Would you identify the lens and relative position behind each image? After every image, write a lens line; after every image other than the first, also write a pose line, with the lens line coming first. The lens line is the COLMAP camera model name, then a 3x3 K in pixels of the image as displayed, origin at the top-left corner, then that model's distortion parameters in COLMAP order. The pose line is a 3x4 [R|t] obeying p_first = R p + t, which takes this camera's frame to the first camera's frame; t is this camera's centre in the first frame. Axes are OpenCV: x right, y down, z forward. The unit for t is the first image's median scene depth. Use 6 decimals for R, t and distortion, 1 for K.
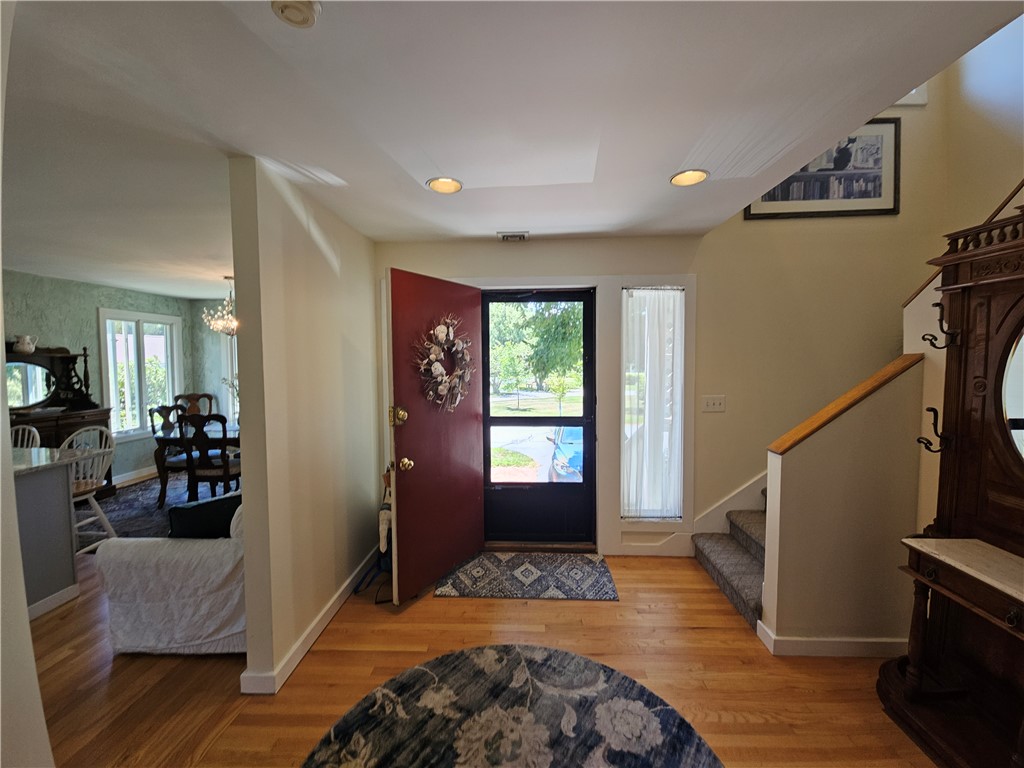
lens RADIAL K [[420.2, 0, 507.6], [0, 420.2, 380.7], [0, 0, 1]] dist [0.016827, -0.013233]
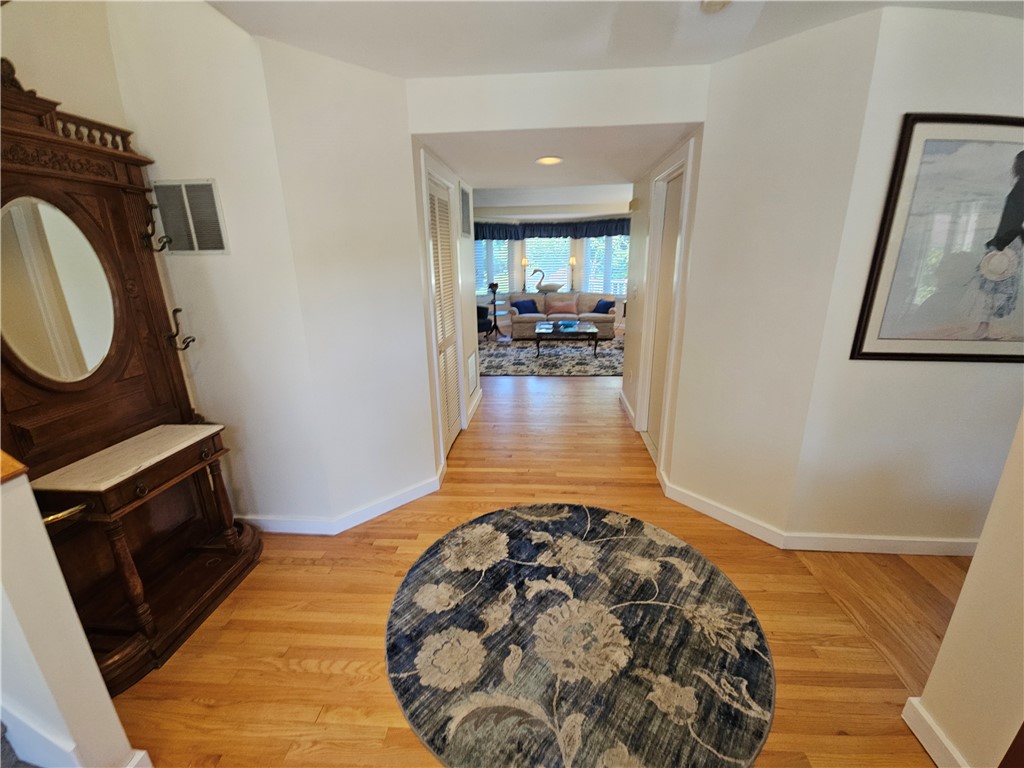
lens RADIAL K [[420.2, 0, 507.6], [0, 420.2, 380.7], [0, 0, 1]] dist [0.016827, -0.013233]
pose [[-0.999090, 0.008232, 0.041844, 0.108906], [0.021646, 0.943297, 0.331244, -0.073234], [-0.036744, 0.331848, -0.942617, 1.610291]]
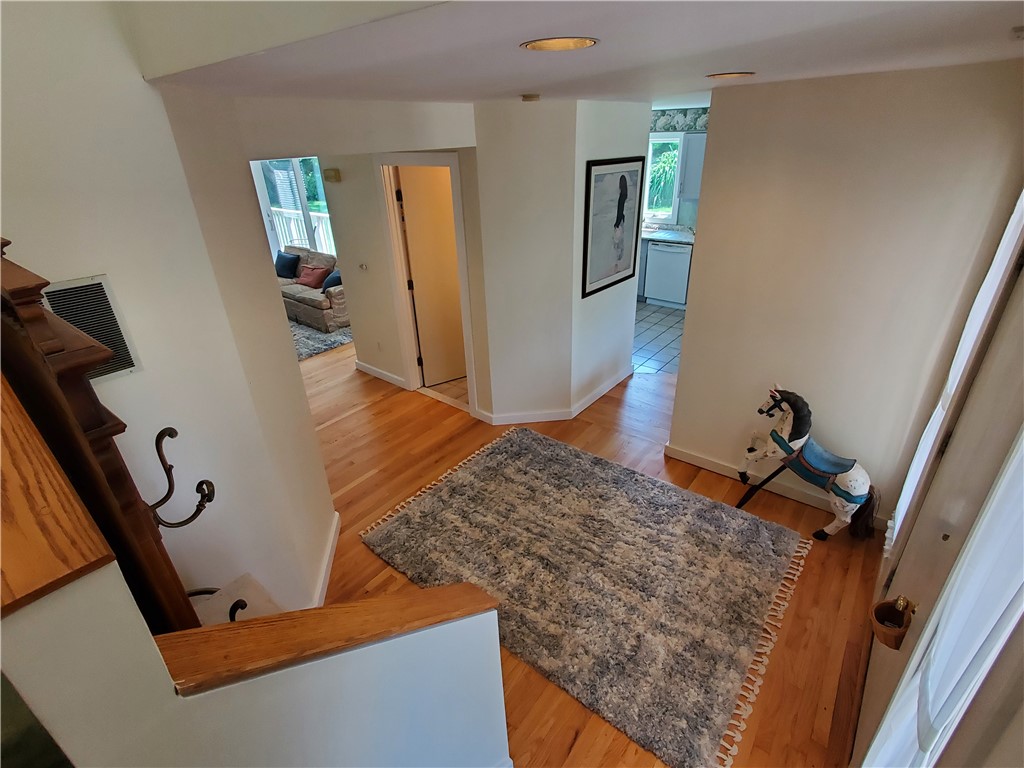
lens RADIAL K [[501.2, 0, 512.0], [0, 501.2, 384.0], [0, 0, 1]] dist [0.003312, 0.001255]
pose [[-0.592434, 0.383478, -0.708496, 1.126432], [0.000310, 0.879552, 0.475803, -0.451922], [0.805619, 0.281662, -0.521195, 1.548419]]
